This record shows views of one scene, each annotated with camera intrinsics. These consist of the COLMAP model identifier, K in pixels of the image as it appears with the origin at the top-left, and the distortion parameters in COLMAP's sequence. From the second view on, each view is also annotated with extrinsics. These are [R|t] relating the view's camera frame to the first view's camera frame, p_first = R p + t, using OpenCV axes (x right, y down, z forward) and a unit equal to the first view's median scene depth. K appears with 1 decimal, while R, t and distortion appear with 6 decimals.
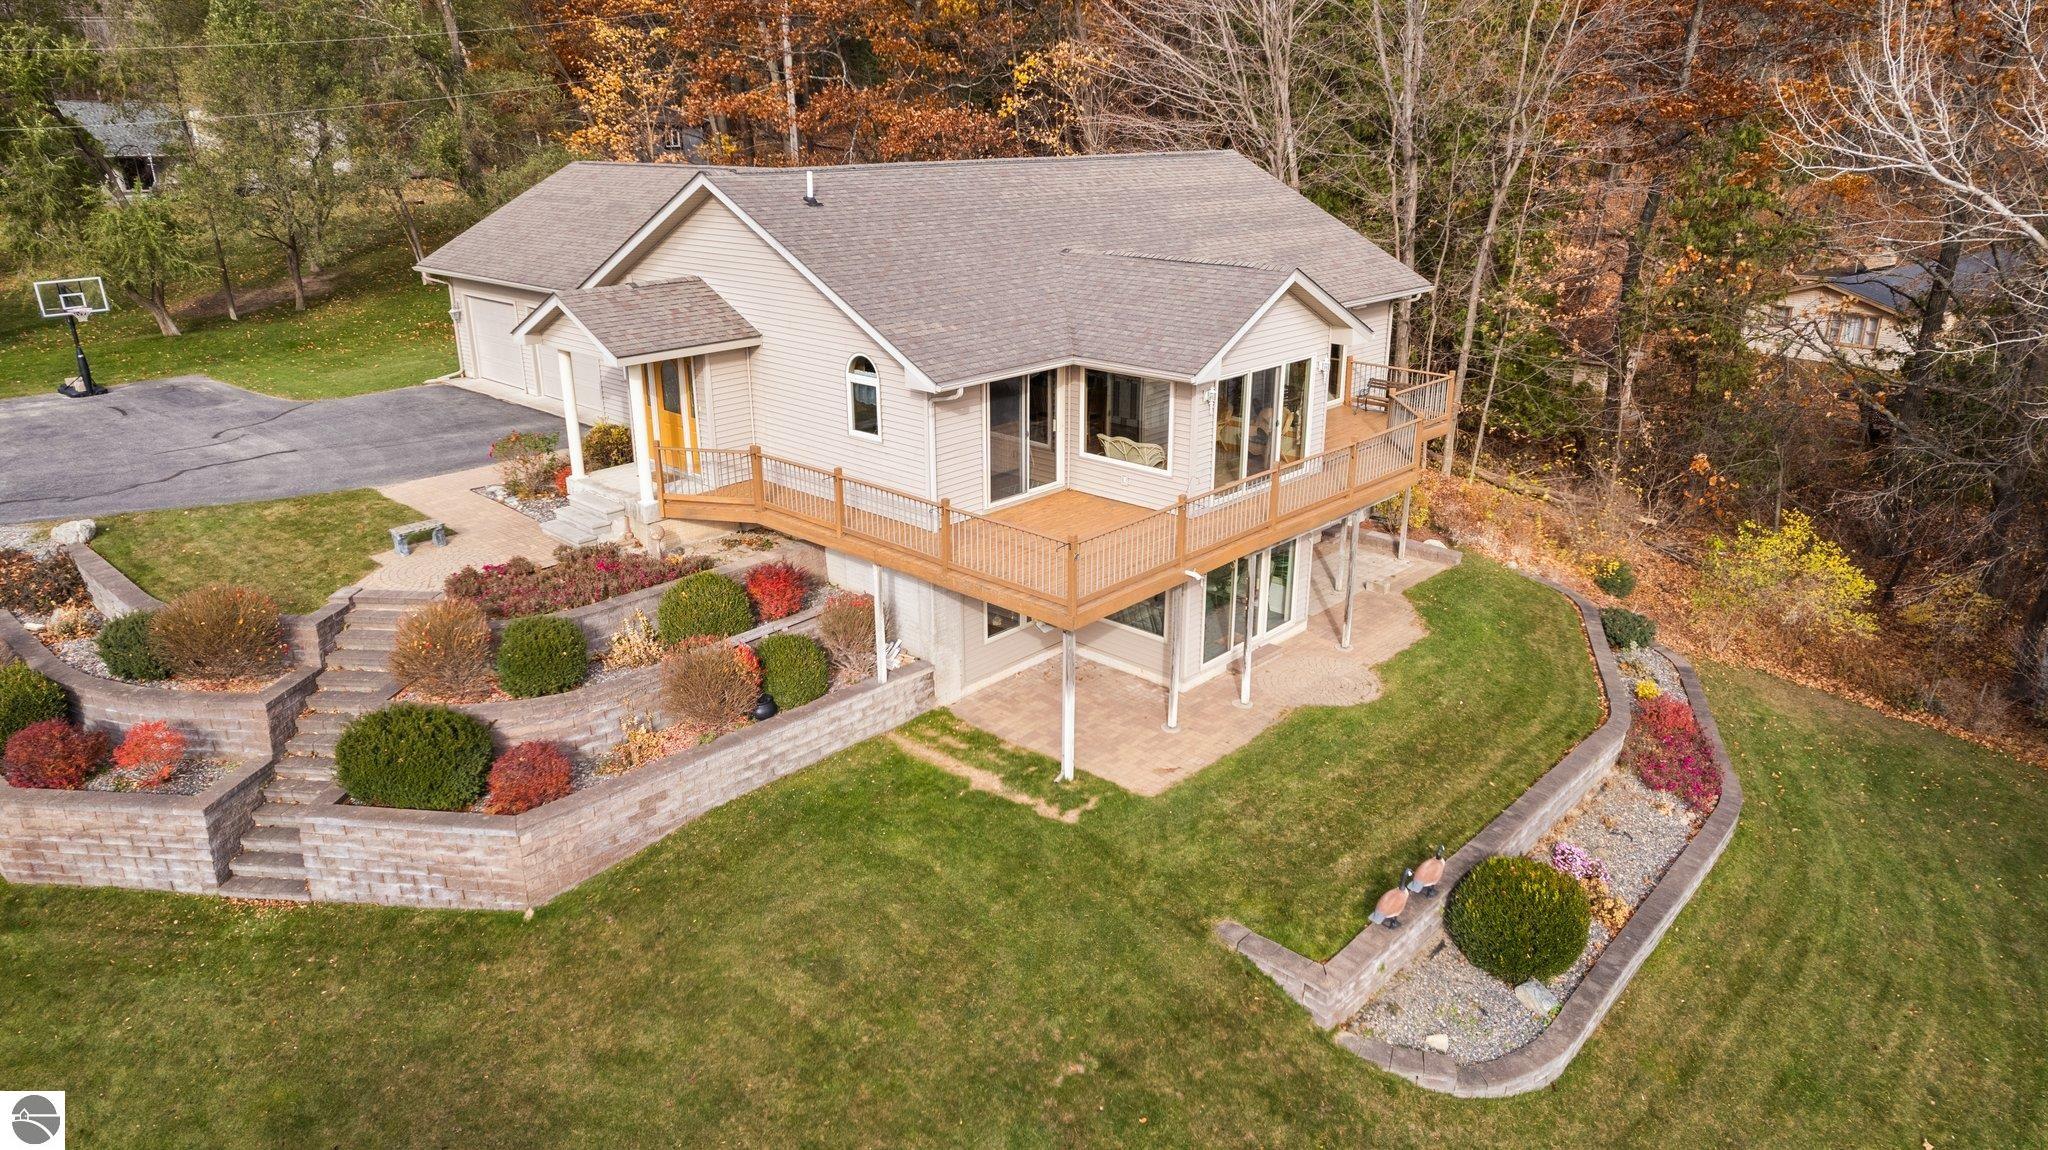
lens RADIAL K [[1299.7, 0, 1024.0], [0, 1299.7, 575.0], [0, 0, 1]] dist [-0.052146, 0.039134]
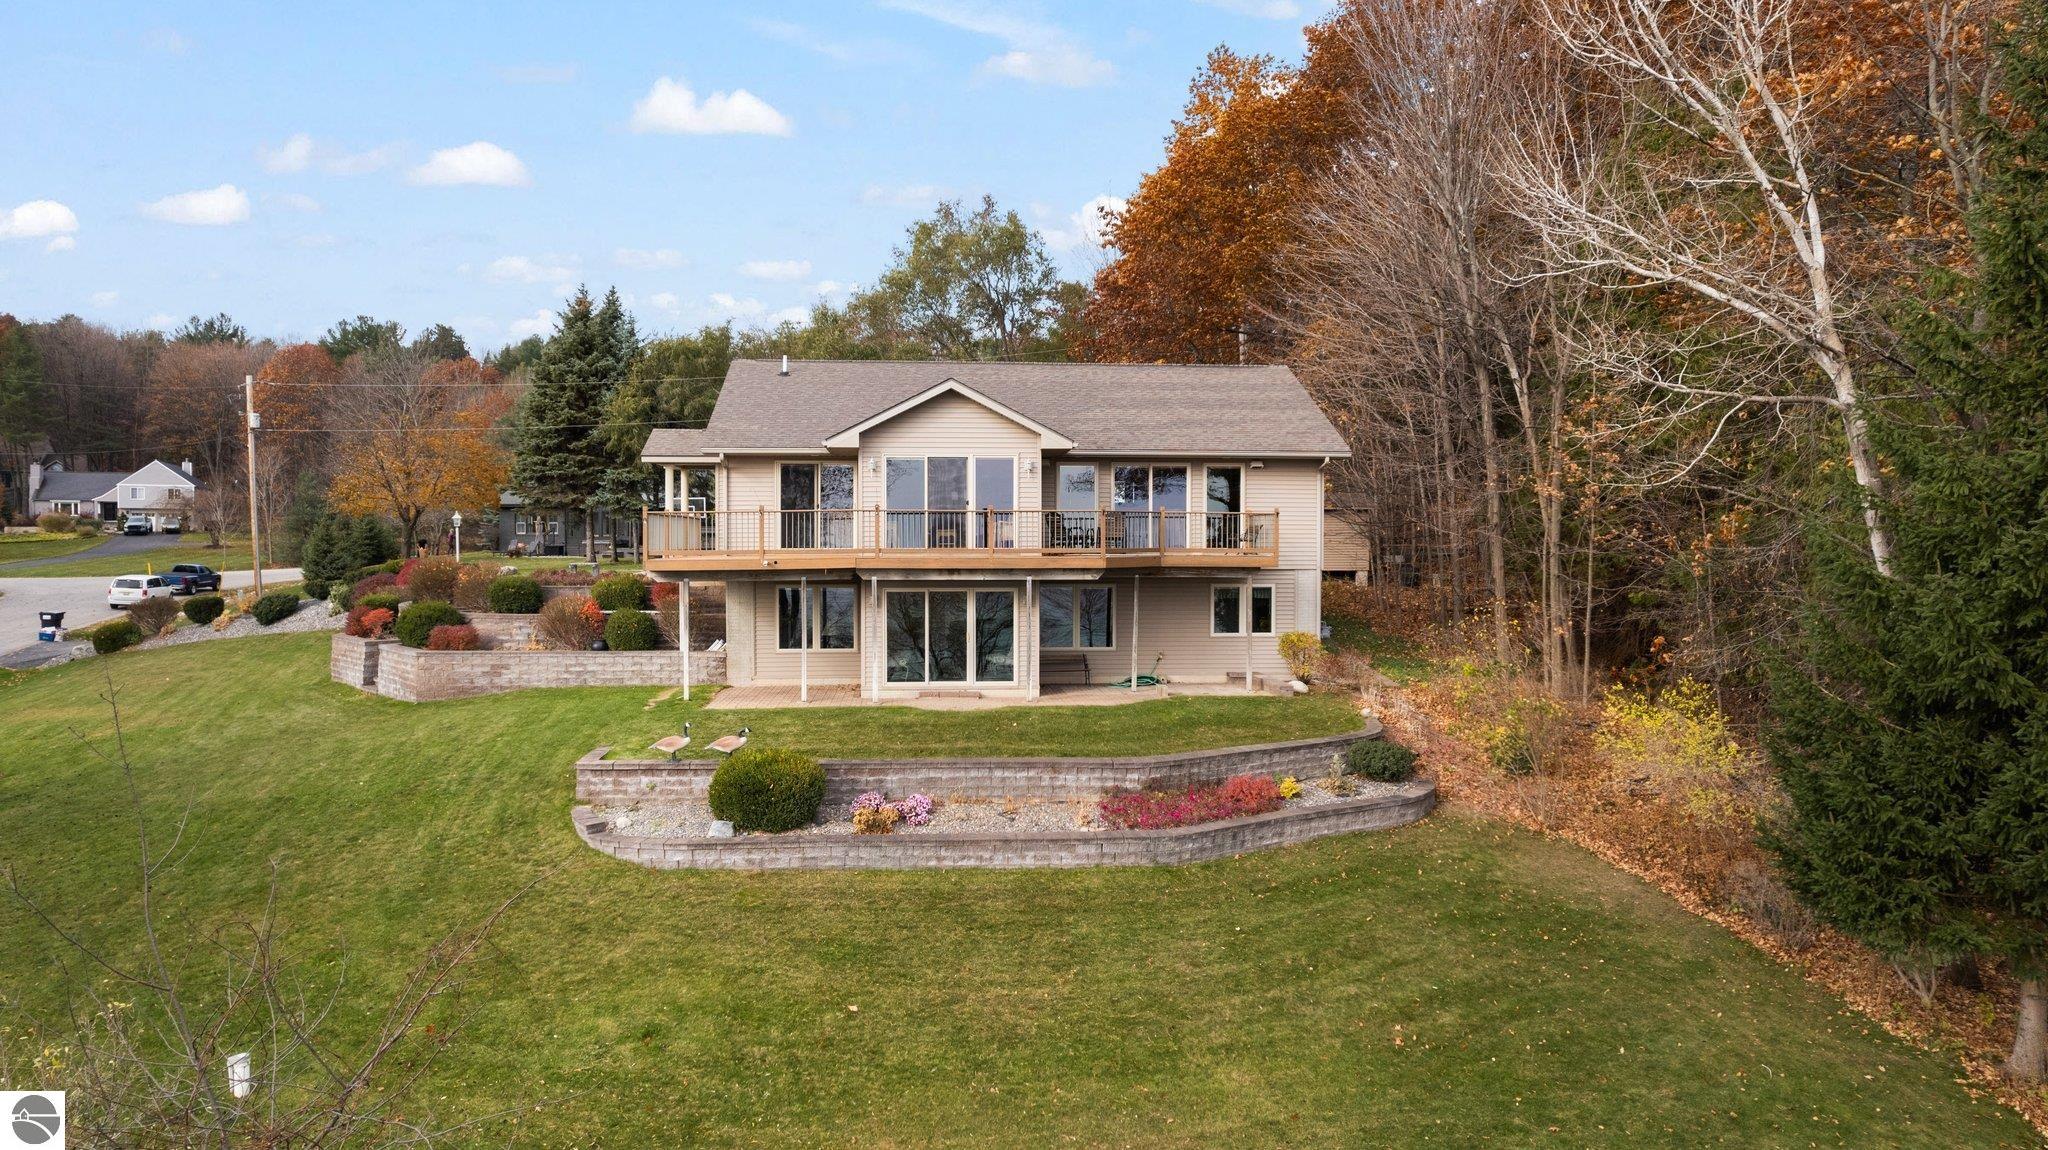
lens RADIAL K [[1319.2, 0, 1024.0], [0, 1319.2, 575.0], [0, 0, 1]] dist [-0.026453, 0.000753]
pose [[0.743717, 0.022793, -0.668106, 1.343927], [-0.232708, 0.945737, -0.226780, 0.281870], [0.626683, 0.324133, 0.708665, 0.157017]]
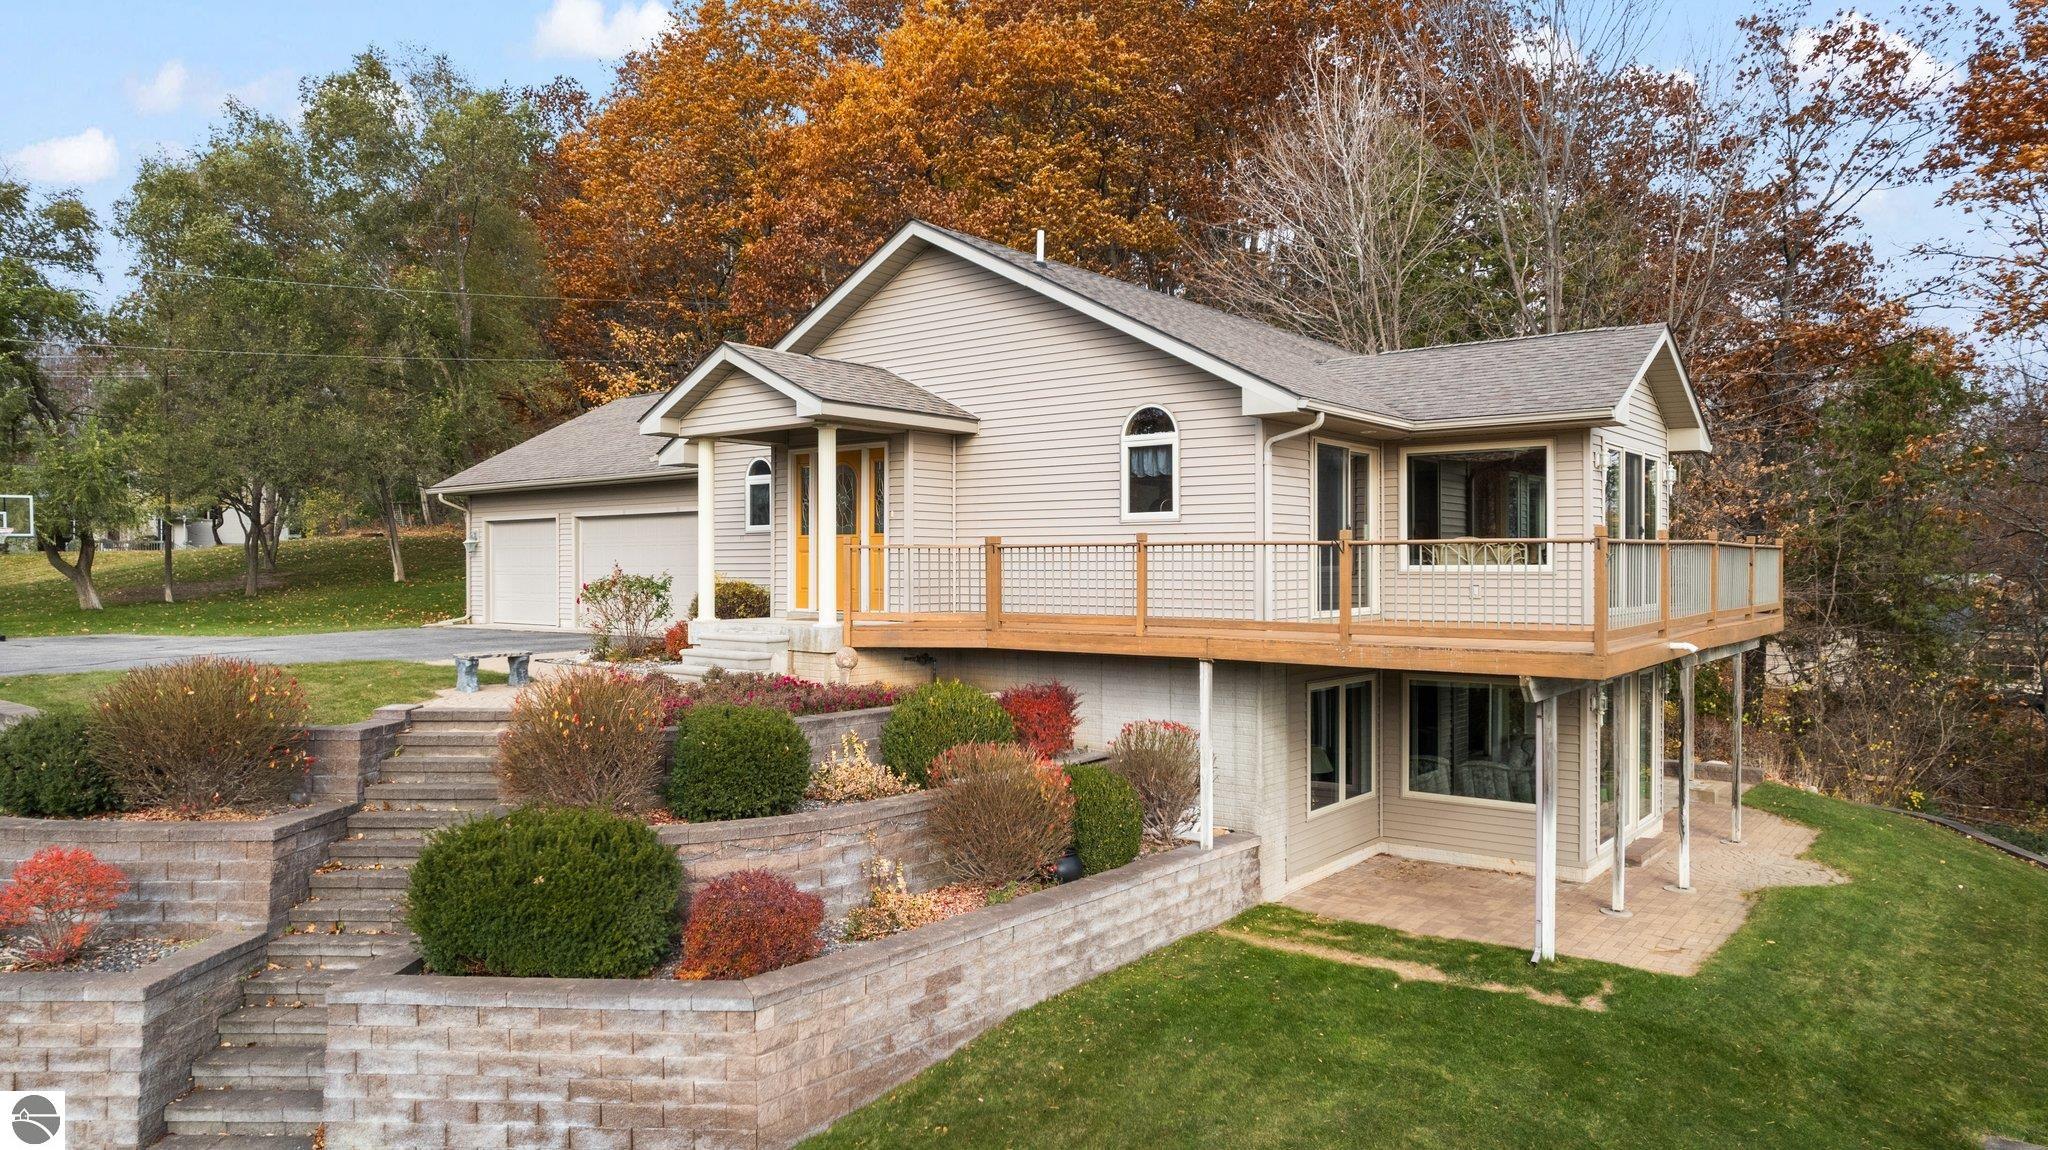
lens RADIAL K [[1299.7, 0, 1024.0], [0, 1299.7, 575.0], [0, 0, 1]] dist [-0.052146, 0.039134]
pose [[0.996708, 0.001167, 0.081065, -0.288488], [0.026229, 0.941481, -0.336044, 0.192401], [-0.076714, 0.337064, 0.938351, 0.371792]]
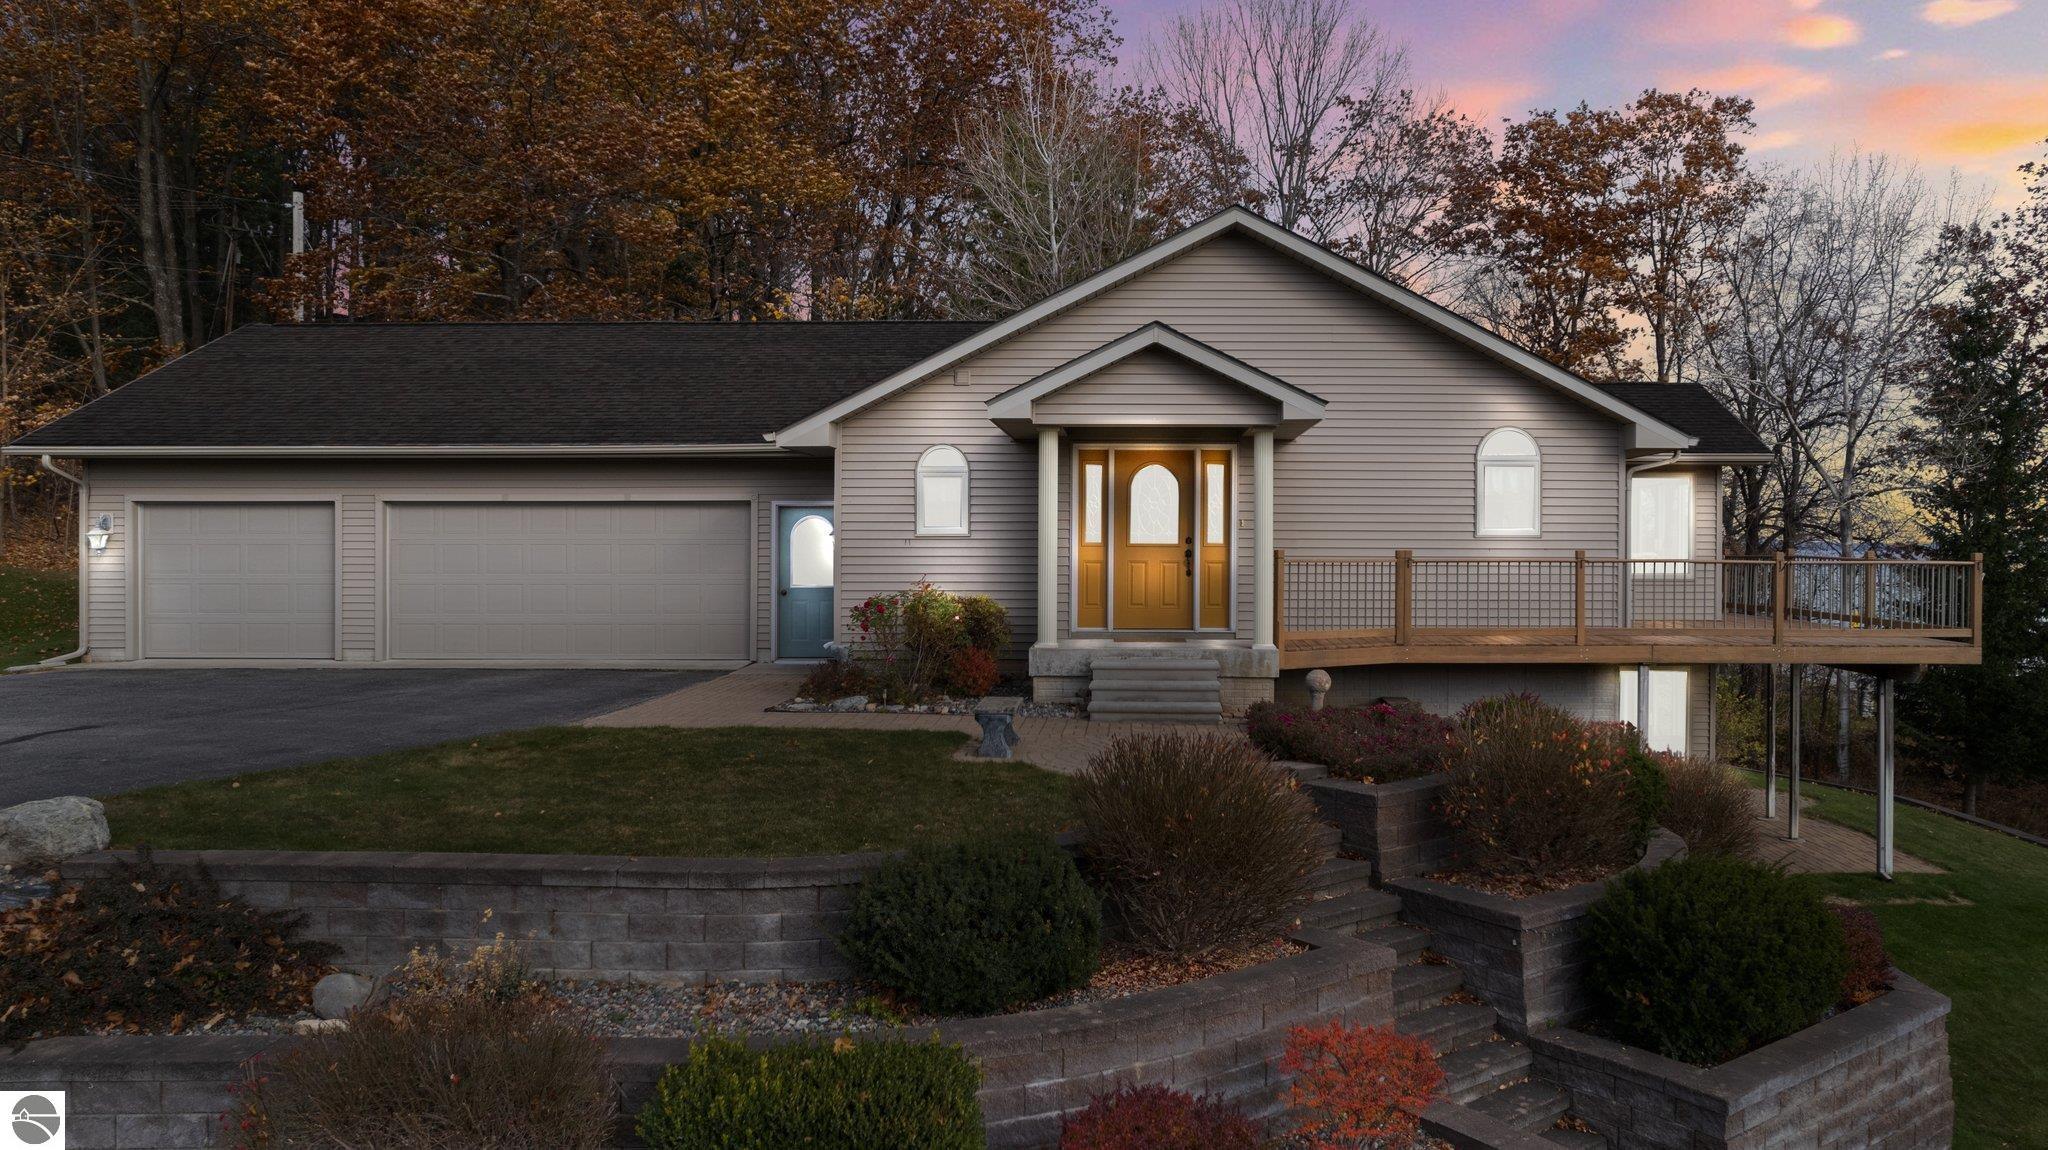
lens RADIAL K [[1442.2, 0, 1024.0], [0, 1442.2, 575.0], [0, 0, 1]] dist [-0.225481, 0.230142]
pose [[0.762525, 0.000231, 0.646959, -1.016794], [0.215328, 0.942896, -0.254129, 0.079335], [-0.610074, 0.333088, 0.718931, 0.656248]]
